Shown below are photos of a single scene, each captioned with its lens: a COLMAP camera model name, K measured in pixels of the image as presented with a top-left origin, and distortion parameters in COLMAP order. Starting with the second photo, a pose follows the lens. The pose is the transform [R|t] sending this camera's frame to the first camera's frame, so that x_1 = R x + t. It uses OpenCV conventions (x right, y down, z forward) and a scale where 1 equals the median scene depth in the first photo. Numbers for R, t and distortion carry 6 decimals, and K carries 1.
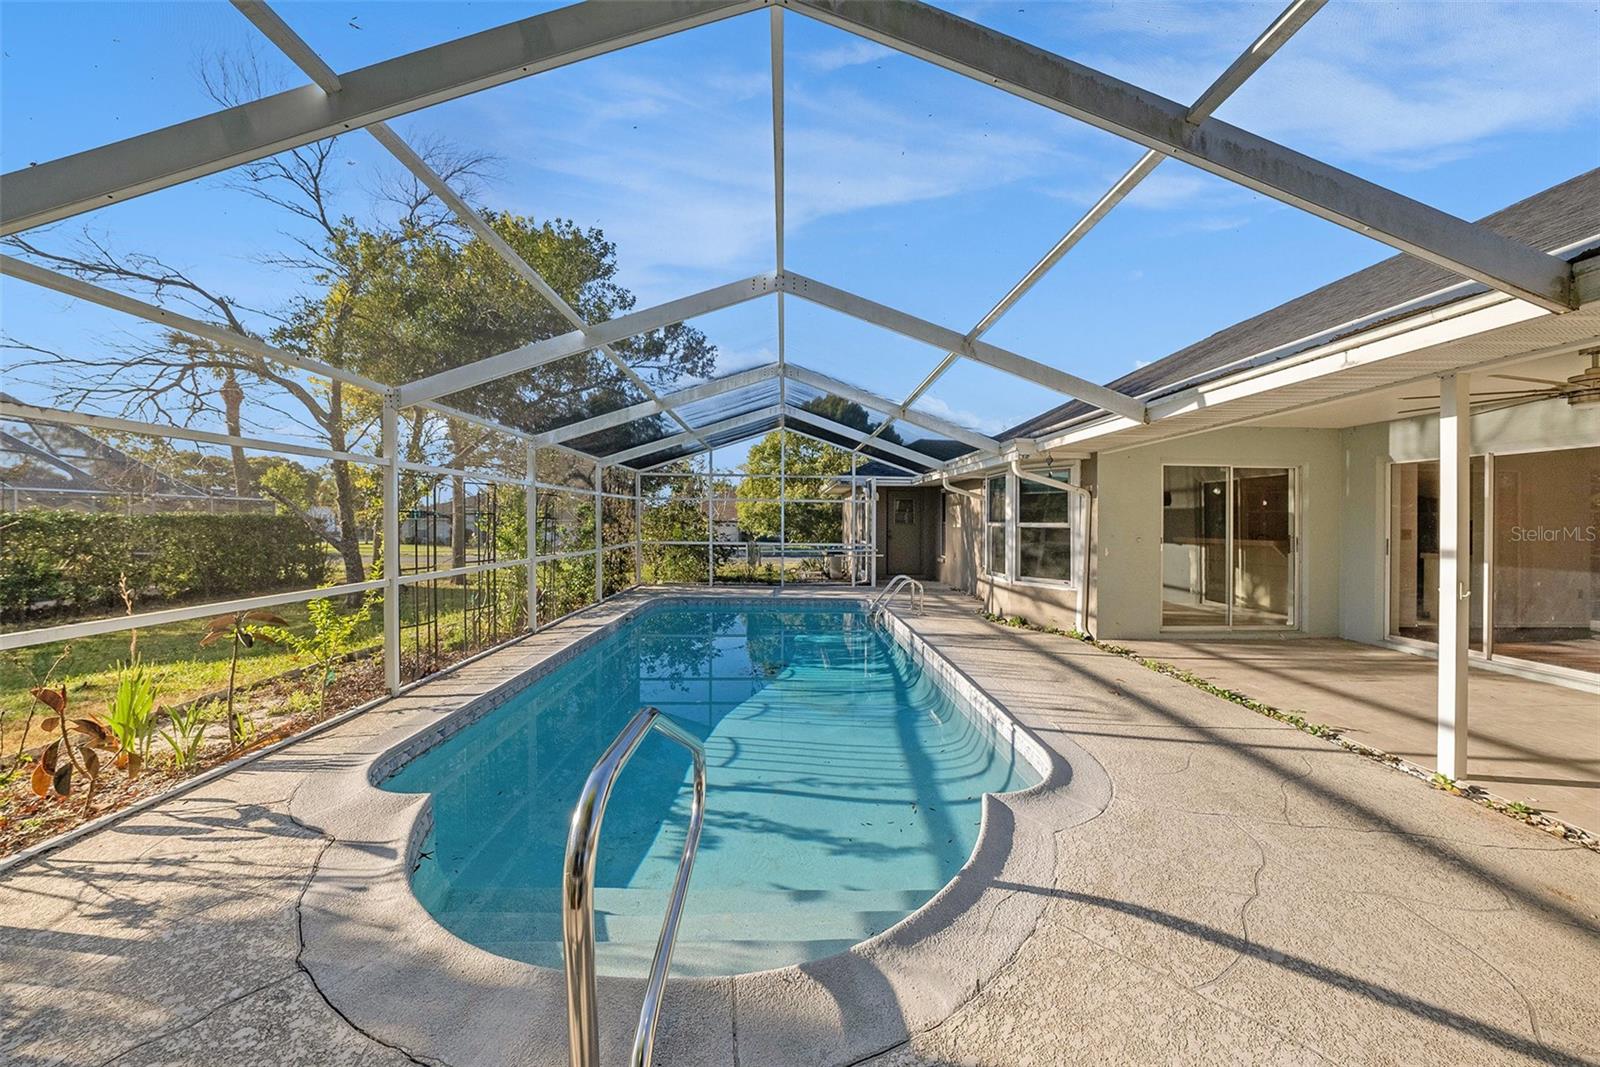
lens RADIAL K [[559.4, 0, 804.1], [0, 559.4, 528.9], [0, 0, 1]] dist [-0.022208, 0.002986]
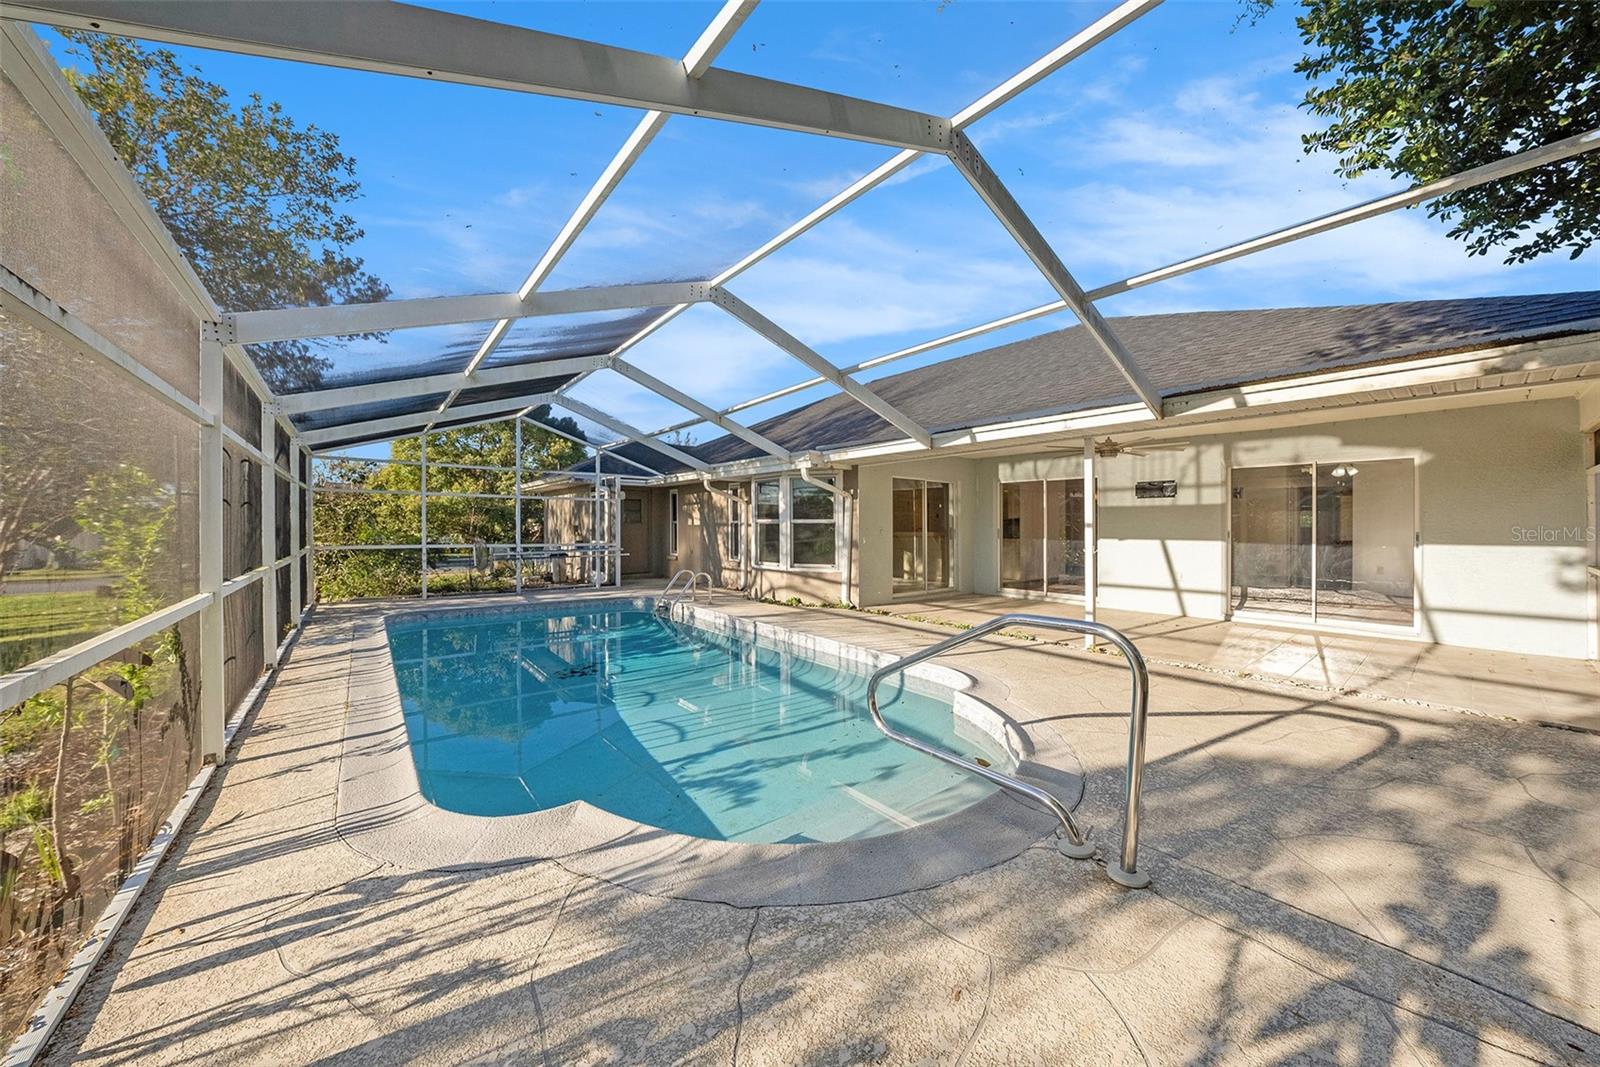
lens RADIAL K [[559.4, 0, 810.4], [0, 559.4, 532.2], [0, 0, 1]] dist [-0.022208, 0.002986]
pose [[0.797300, -0.012480, 0.603454, -0.623250], [0.012364, 0.999914, 0.004344, 0.024342], [-0.603457, 0.003998, 0.797386, 0.020504]]
